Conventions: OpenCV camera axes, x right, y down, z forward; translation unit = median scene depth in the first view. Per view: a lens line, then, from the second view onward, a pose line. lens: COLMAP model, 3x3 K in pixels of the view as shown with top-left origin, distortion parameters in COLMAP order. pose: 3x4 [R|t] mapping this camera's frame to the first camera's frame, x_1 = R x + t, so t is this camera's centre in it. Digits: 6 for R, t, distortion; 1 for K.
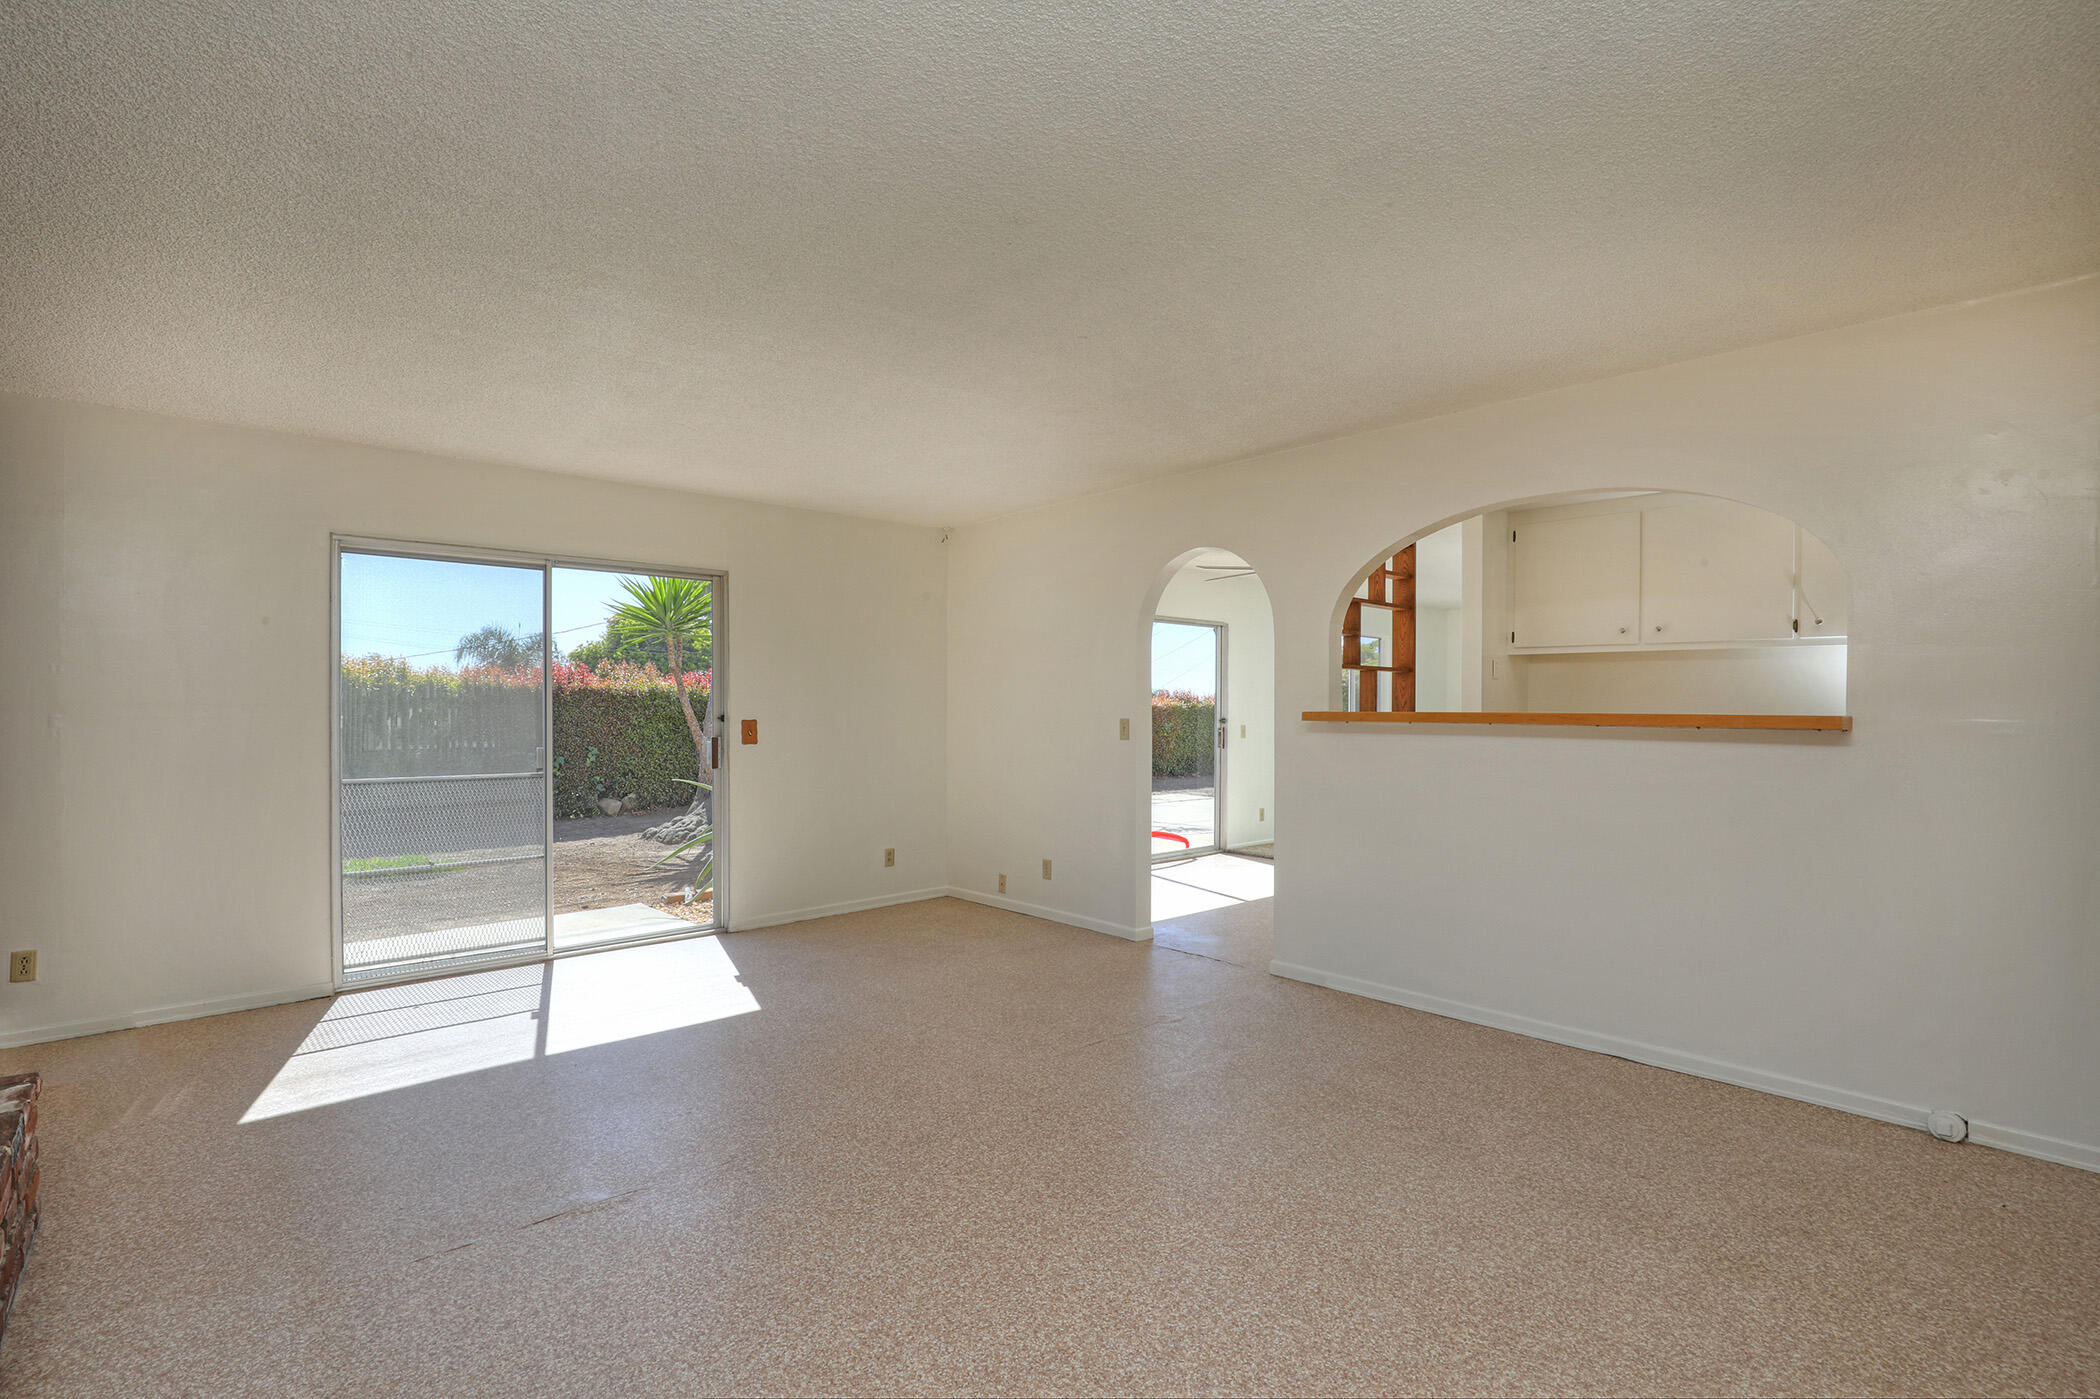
lens RADIAL K [[967.6, 0, 1058.9], [0, 967.6, 706.9], [0, 0, 1]] dist [-0.024754, 0.004102]
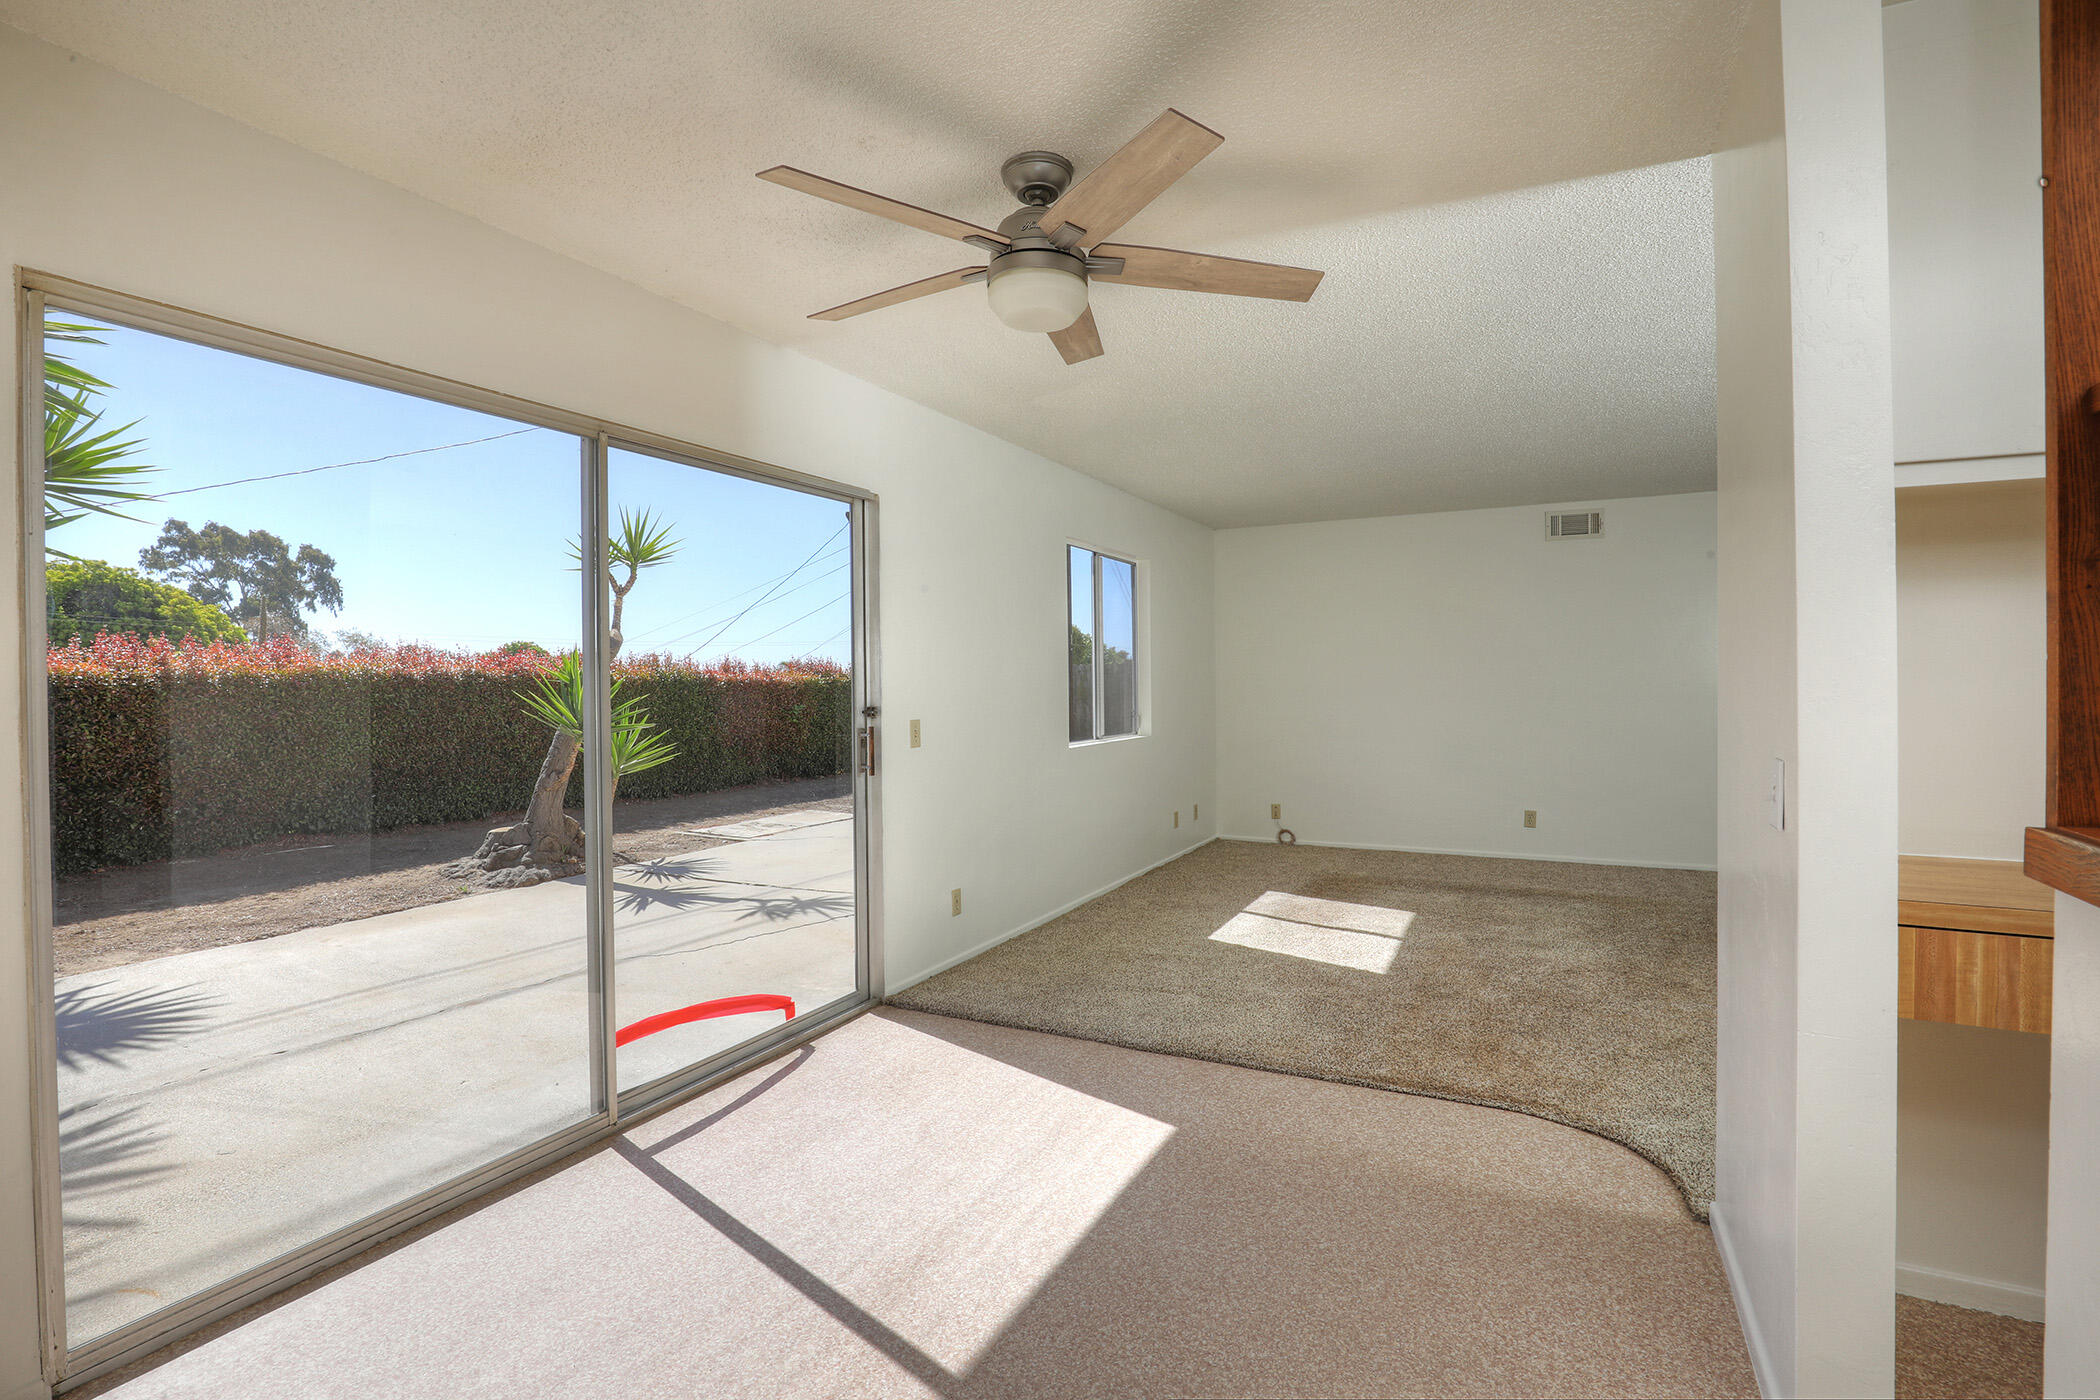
lens RADIAL K [[967.6, 0, 1057.0], [0, 967.6, 690.4], [0, 0, 1]] dist [-0.024754, 0.004102]
pose [[0.938125, -0.016705, 0.345893, 0.095296], [0.013440, 0.999840, 0.011837, 0.000214], [-0.346036, -0.006456, 0.938199, 0.545441]]
